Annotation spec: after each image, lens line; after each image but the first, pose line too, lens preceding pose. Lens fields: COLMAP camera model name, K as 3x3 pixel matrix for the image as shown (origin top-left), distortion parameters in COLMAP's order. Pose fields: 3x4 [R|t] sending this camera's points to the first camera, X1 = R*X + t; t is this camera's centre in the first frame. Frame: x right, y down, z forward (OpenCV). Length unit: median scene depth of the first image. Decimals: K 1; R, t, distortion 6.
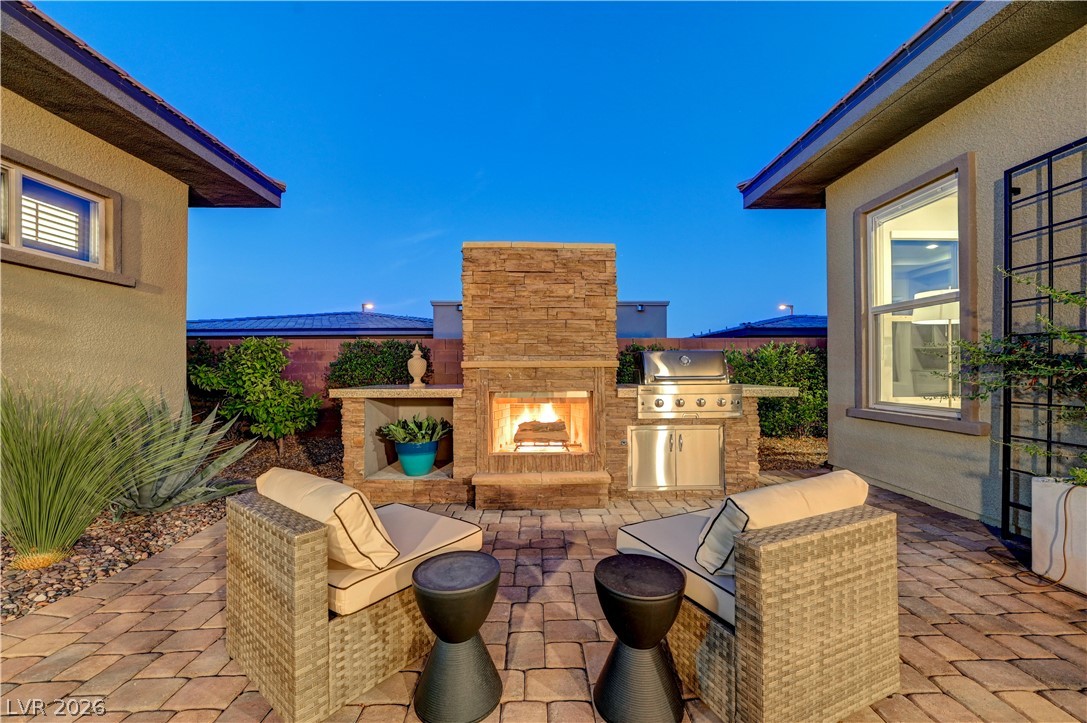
lens RADIAL K [[428.4, 0, 545.2], [0, 428.4, 365.3], [0, 0, 1]] dist [0.000512, 0.000197]
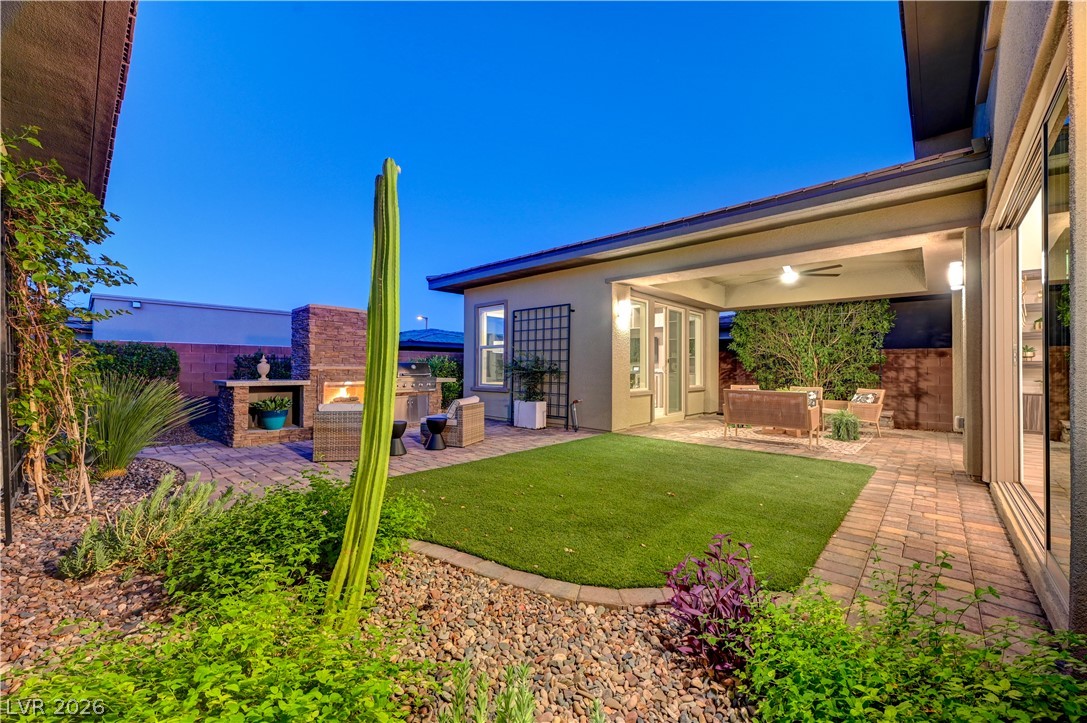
lens RADIAL K [[428.6, 0, 547.2], [0, 428.6, 363.6], [0, 0, 1]] dist [0.005490, 0.000067]
pose [[0.685440, 0.015716, 0.727959, -0.859068], [-0.016679, 0.999844, -0.005881, -0.027130], [-0.727938, -0.008111, 0.685595, -1.091867]]
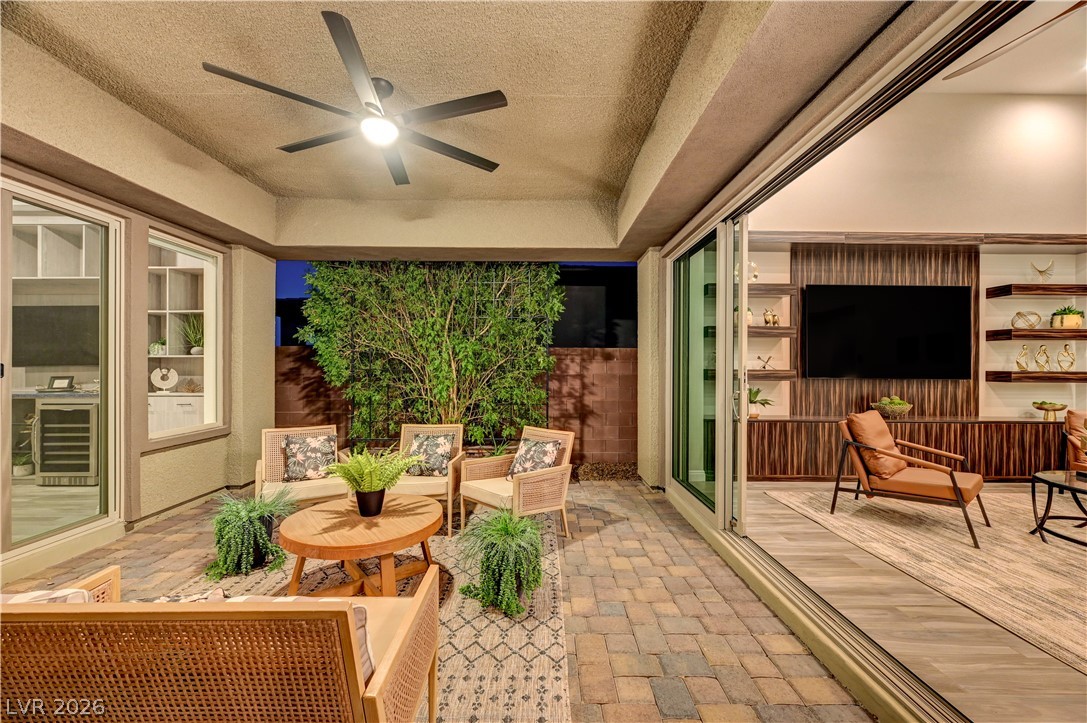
lens RADIAL K [[428.4, 0, 545.2], [0, 428.4, 365.3], [0, 0, 1]] dist [0.000512, 0.000197]
pose [[0.014680, 0.004862, 0.999880, 0.806353], [-0.013773, 0.999894, -0.004660, -0.088230], [-0.999797, -0.013703, 0.014745, -0.801879]]
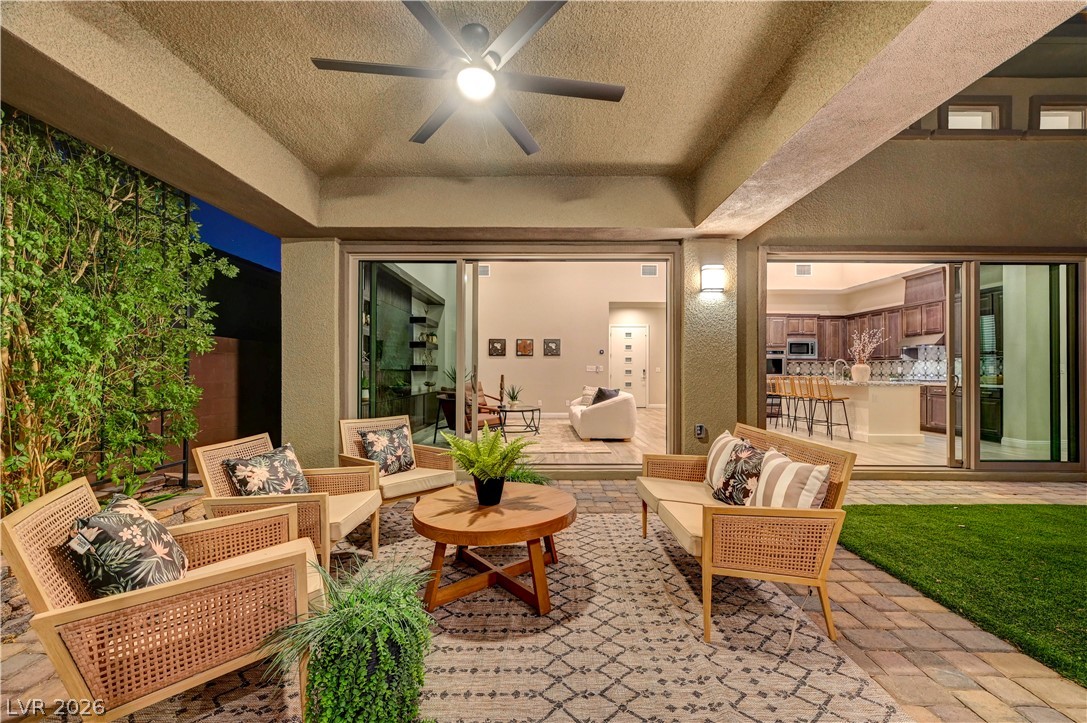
lens RADIAL K [[431.9, 0, 545.7], [0, 431.9, 367.5], [0, 0, 1]] dist [0.002074, 0.000244]
pose [[-0.999742, 0.000478, 0.022701, 1.430684], [0.000027, 0.999803, -0.019857, -0.033757], [-0.022706, -0.019851, -0.999545, 0.187639]]
